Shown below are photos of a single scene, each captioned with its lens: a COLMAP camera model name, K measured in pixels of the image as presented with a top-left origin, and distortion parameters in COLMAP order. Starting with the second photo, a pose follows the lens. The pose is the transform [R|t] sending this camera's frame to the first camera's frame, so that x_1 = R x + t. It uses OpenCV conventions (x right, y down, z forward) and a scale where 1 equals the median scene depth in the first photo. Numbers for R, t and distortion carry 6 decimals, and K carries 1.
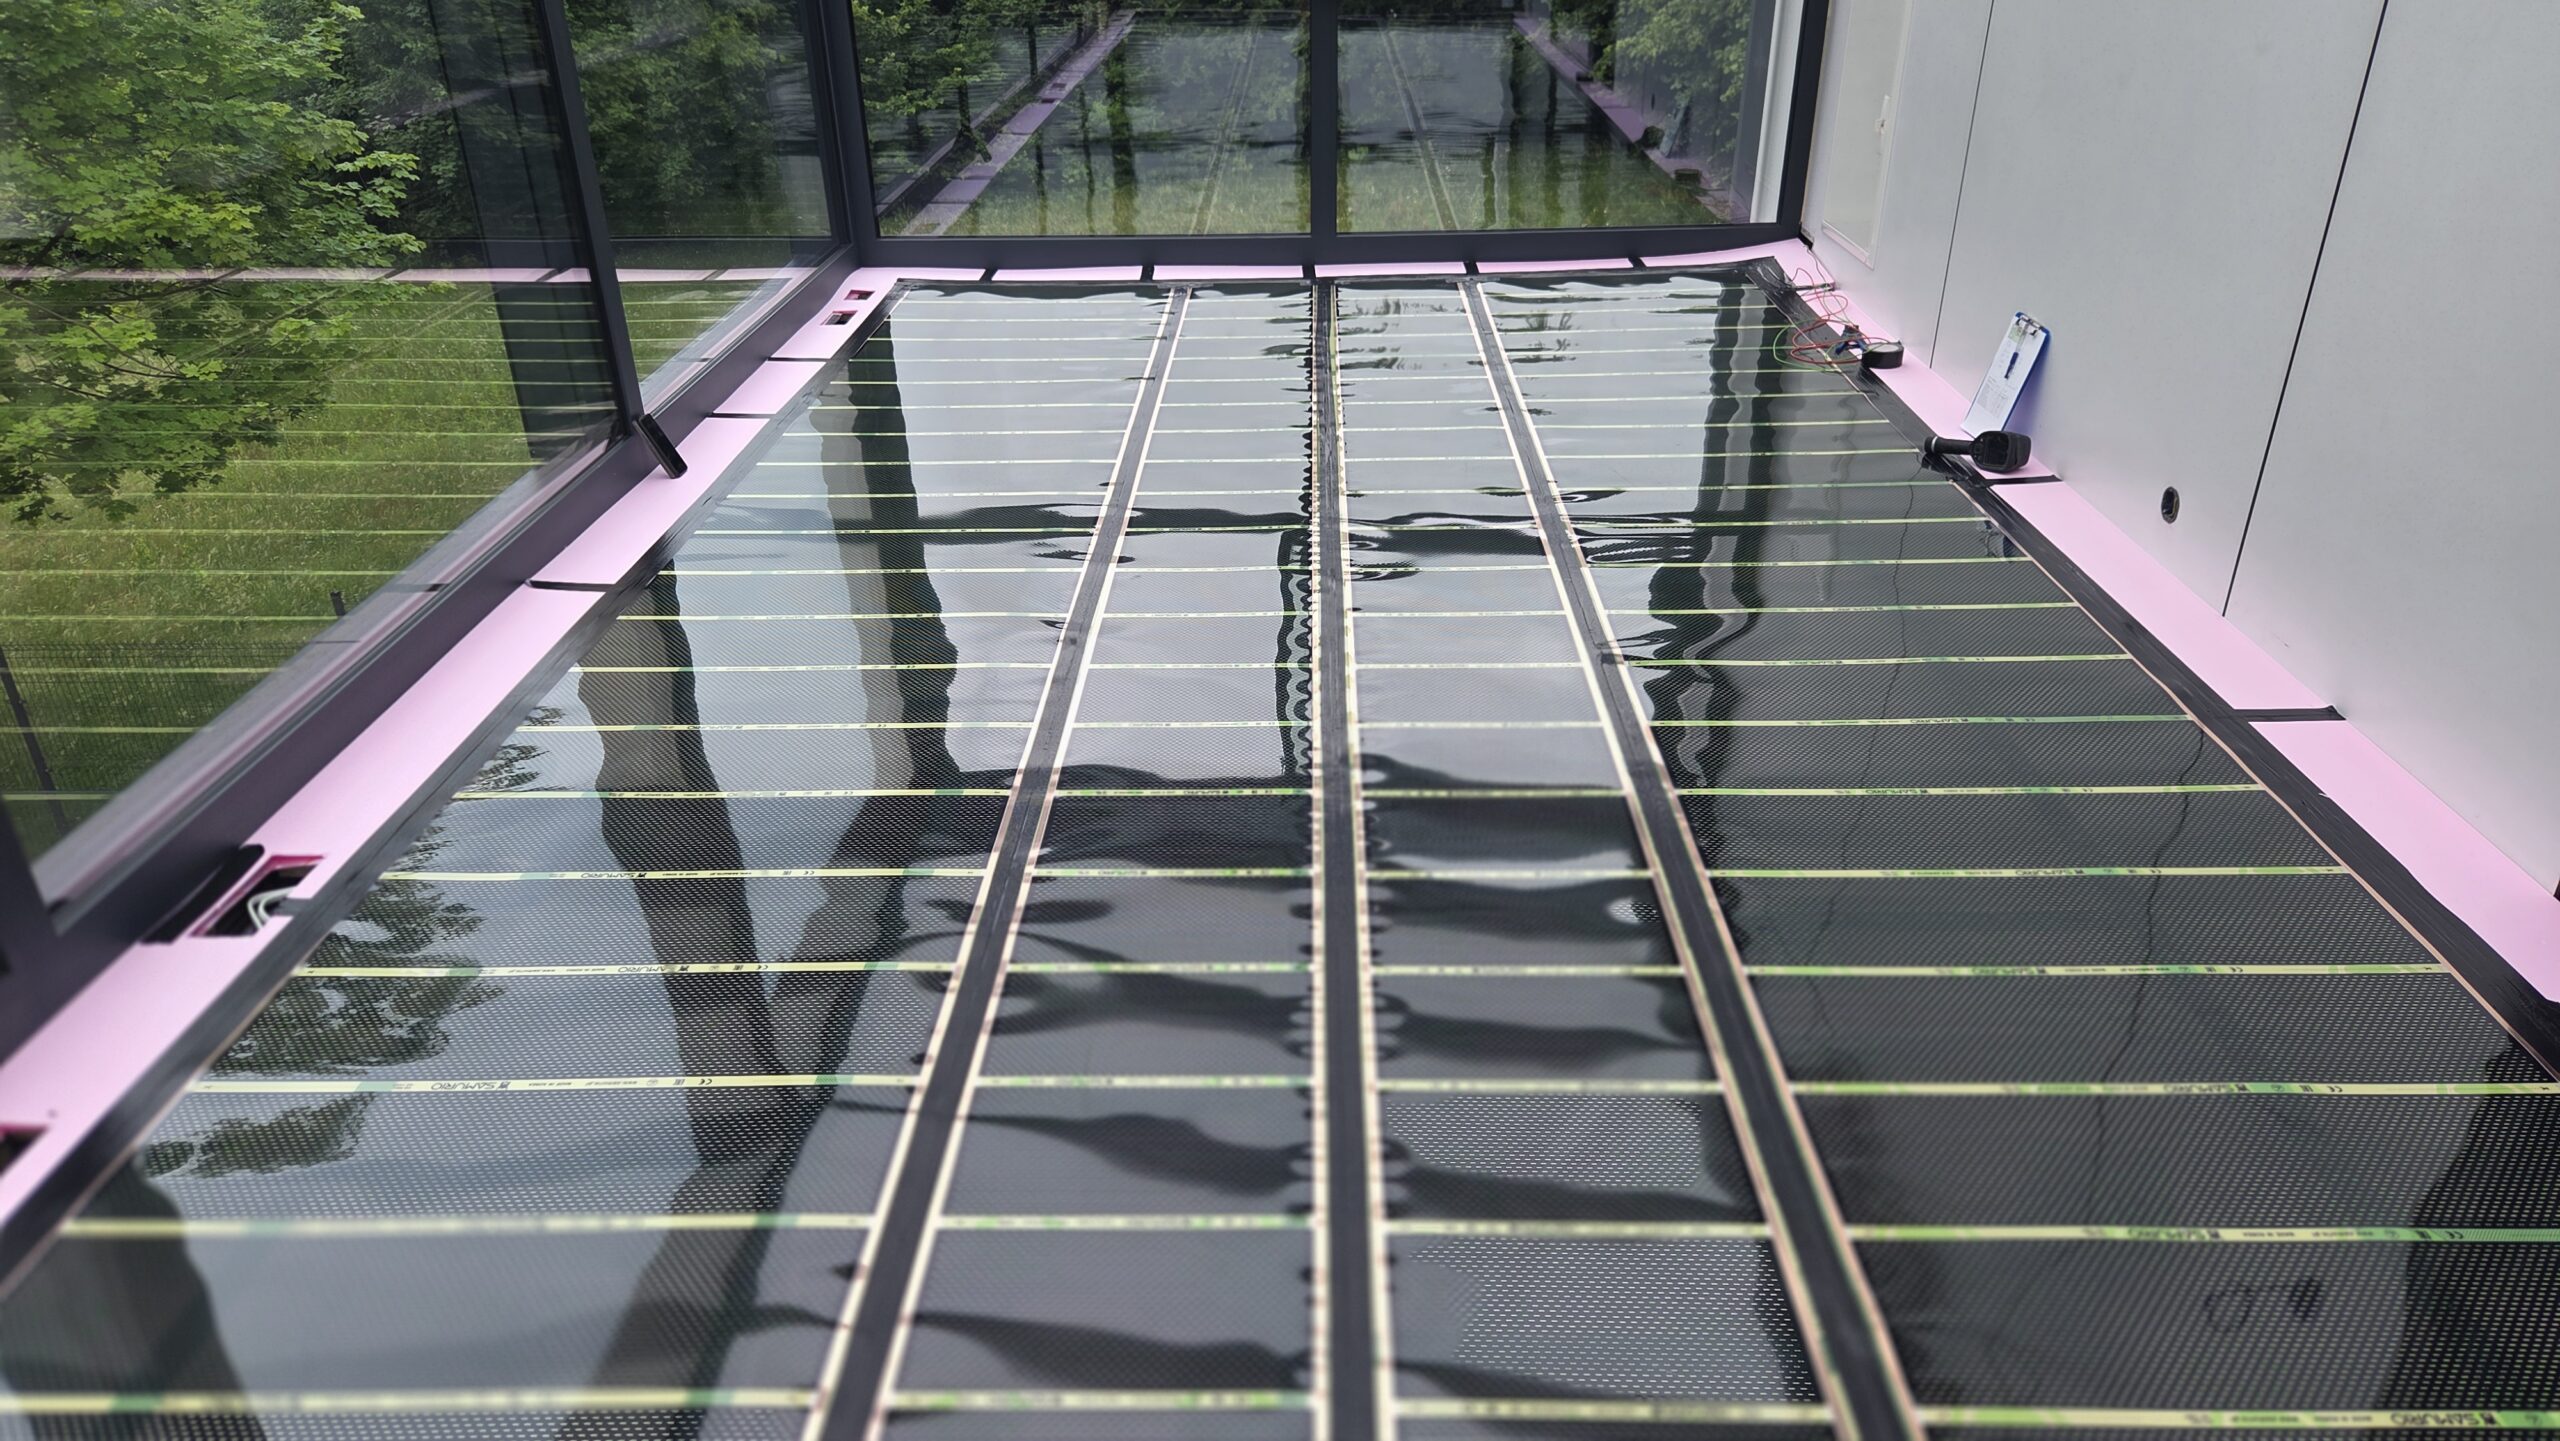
lens RADIAL K [[1721.6, 0, 1280.0], [0, 1721.6, 720.5], [0, 0, 1]] dist [0.041560, -0.041604]
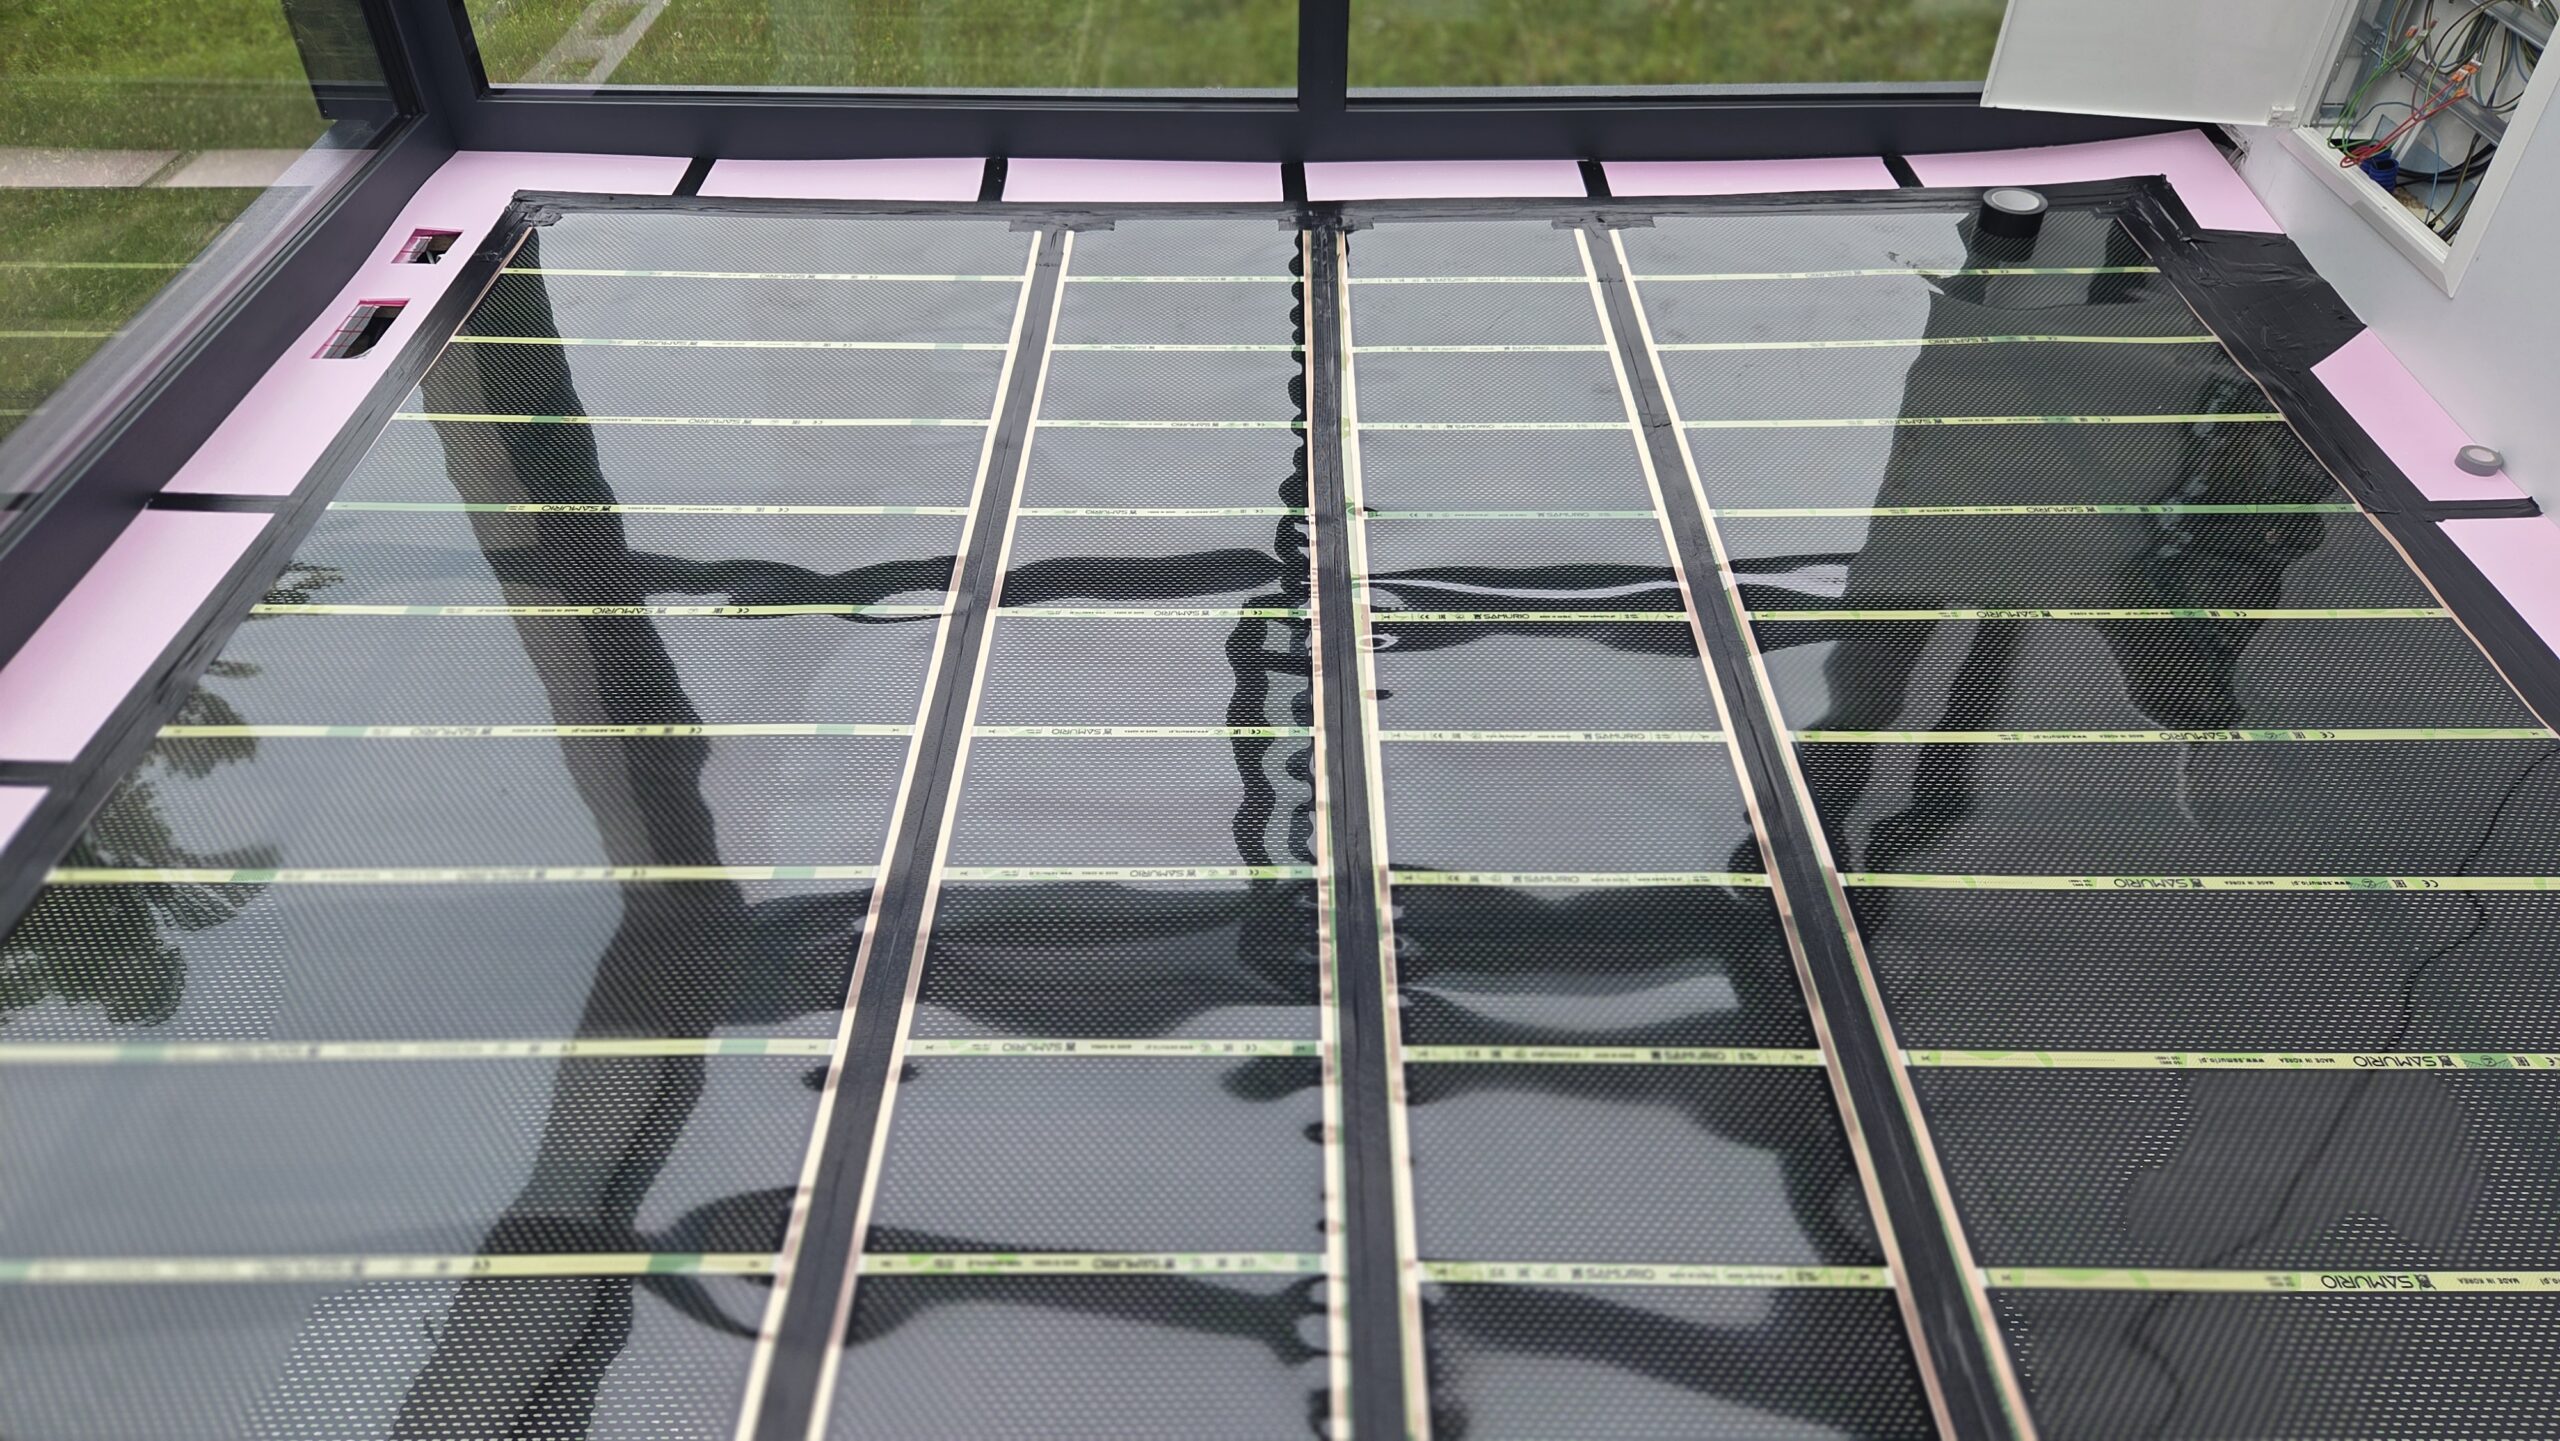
lens RADIAL K [[1653.1, 0, 1383.3], [0, 1653.1, 722.5], [0, 0, 1]] dist [0.041510, -0.029815]
pose [[0.997791, -0.028640, 0.059935, 0.006530], [0.012379, 0.966641, 0.255835, -0.172944], [-0.065263, -0.254528, 0.964861, 0.342702]]
